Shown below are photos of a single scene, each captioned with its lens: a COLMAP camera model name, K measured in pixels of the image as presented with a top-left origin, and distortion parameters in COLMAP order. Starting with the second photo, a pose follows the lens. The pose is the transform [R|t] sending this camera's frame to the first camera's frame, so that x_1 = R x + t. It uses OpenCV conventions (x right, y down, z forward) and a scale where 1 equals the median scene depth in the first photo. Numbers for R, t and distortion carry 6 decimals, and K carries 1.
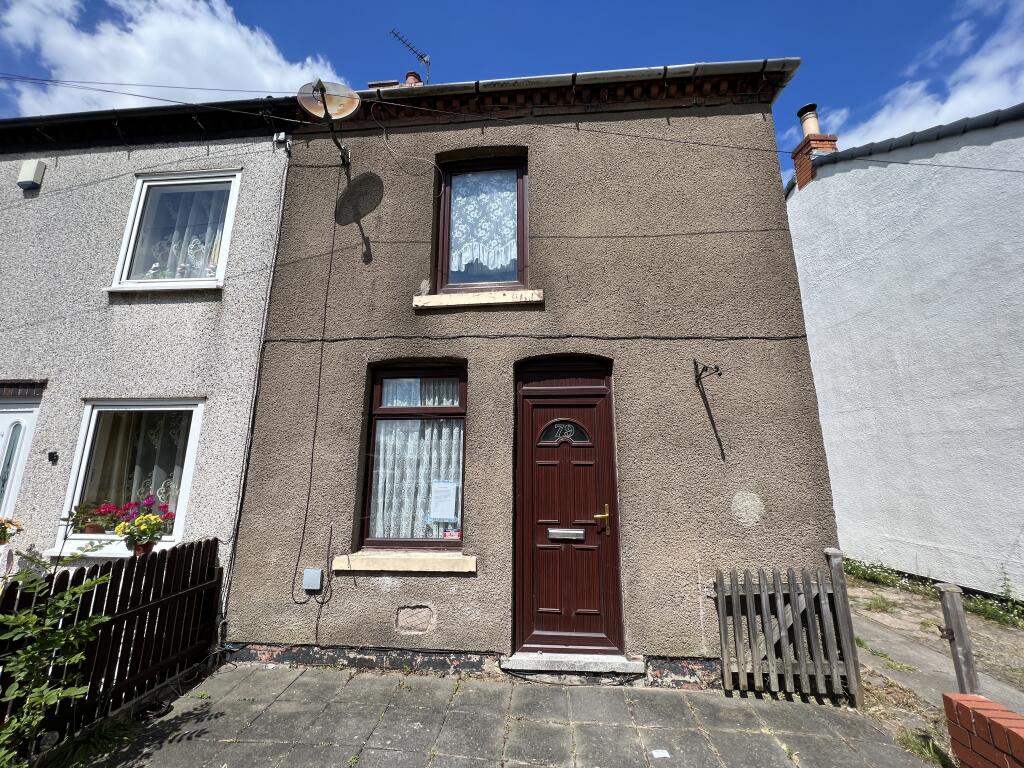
lens RADIAL K [[419.0, 0, 511.5], [0, 419.0, 382.5], [0, 0, 1]] dist [0.001214, 0.000658]
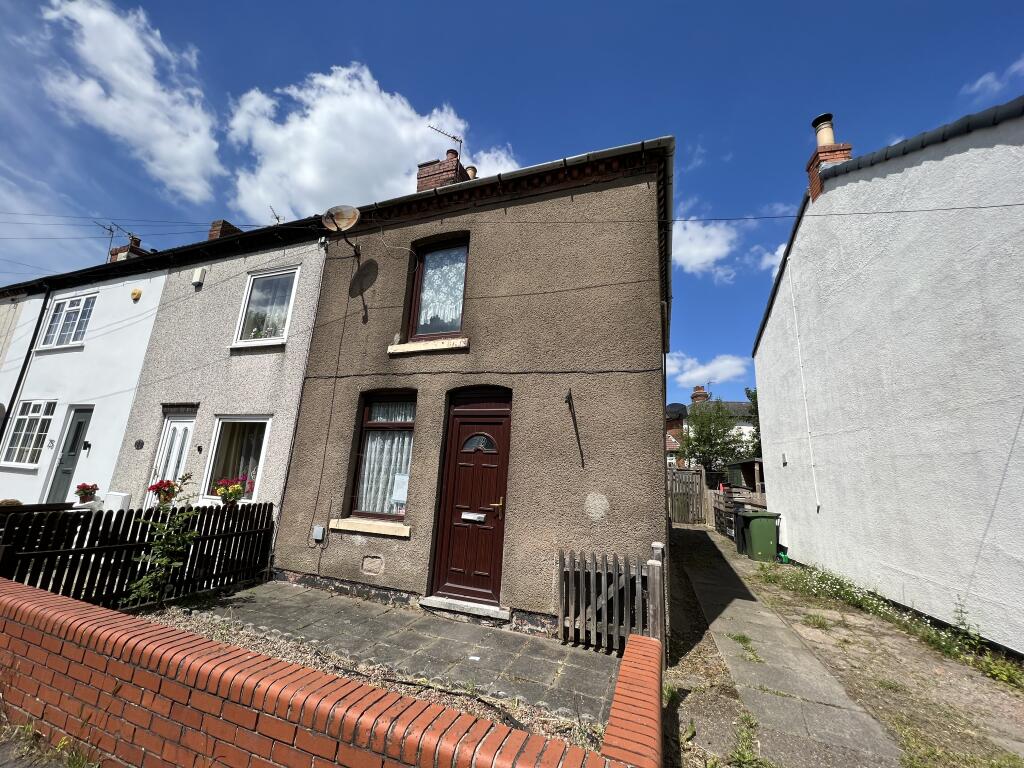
lens RADIAL K [[414.8, 0, 512.0], [0, 414.8, 384.0], [0, 0, 1]] dist [0.003874, 0.000426]
pose [[0.960054, -0.011190, -0.279589, 0.577788], [0.005362, 0.999752, -0.021602, -0.040238], [0.279762, 0.019240, 0.959877, -0.255076]]
